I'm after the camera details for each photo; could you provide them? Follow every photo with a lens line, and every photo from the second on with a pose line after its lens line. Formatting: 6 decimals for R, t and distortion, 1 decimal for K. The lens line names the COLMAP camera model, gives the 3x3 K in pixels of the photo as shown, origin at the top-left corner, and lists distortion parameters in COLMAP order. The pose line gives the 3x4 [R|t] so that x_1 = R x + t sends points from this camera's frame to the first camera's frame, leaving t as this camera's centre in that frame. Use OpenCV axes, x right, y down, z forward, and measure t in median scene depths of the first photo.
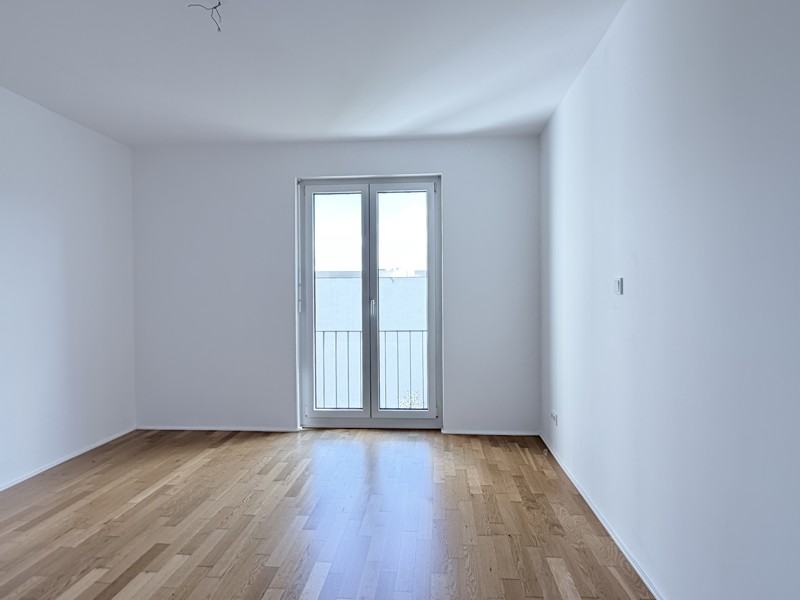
lens RADIAL K [[419.8, 0, 400.0], [0, 419.8, 300.0], [0, 0, 1]] dist [-0.024191, 0.021169]
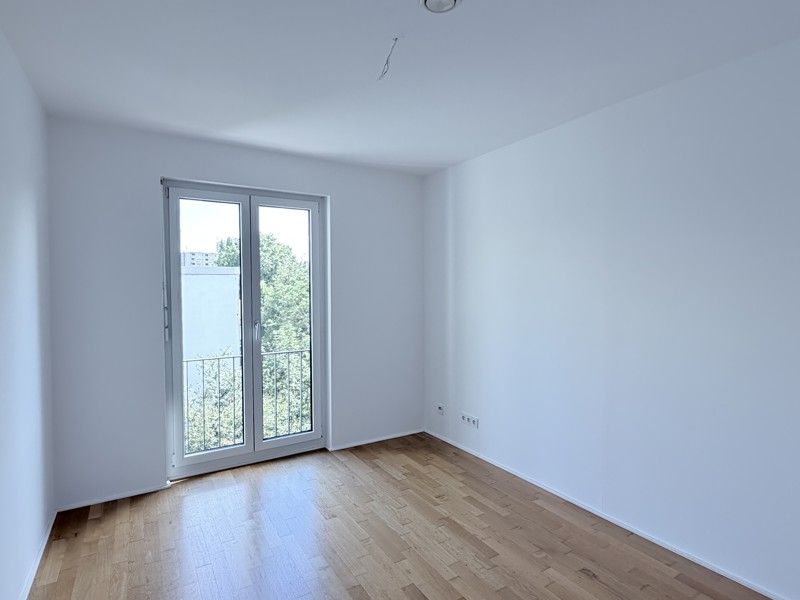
lens RADIAL K [[419.8, 0, 400.0], [0, 419.8, 300.0], [0, 0, 1]] dist [-0.024191, 0.021169]
pose [[0.816004, -0.008923, 0.577977, -0.337302], [0.042950, 0.998053, -0.045230, 0.010360], [-0.576448, 0.061732, 0.814799, 0.069388]]
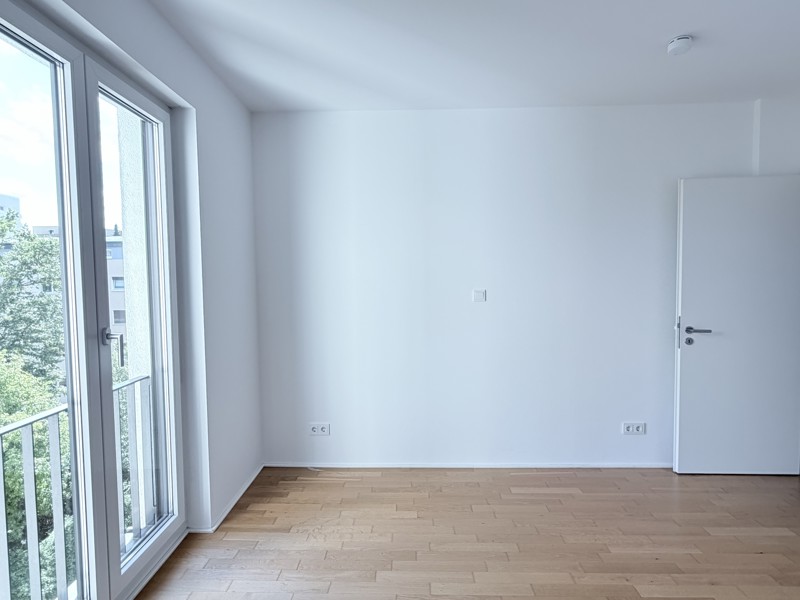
lens RADIAL K [[419.8, 0, 400.0], [0, 419.8, 300.0], [0, 0, 1]] dist [-0.024191, 0.021169]
pose [[-0.034991, -0.045133, 0.998368, -0.504110], [0.026044, 0.998599, 0.046057, -0.049959], [-0.999048, 0.027613, -0.033767, 0.708097]]
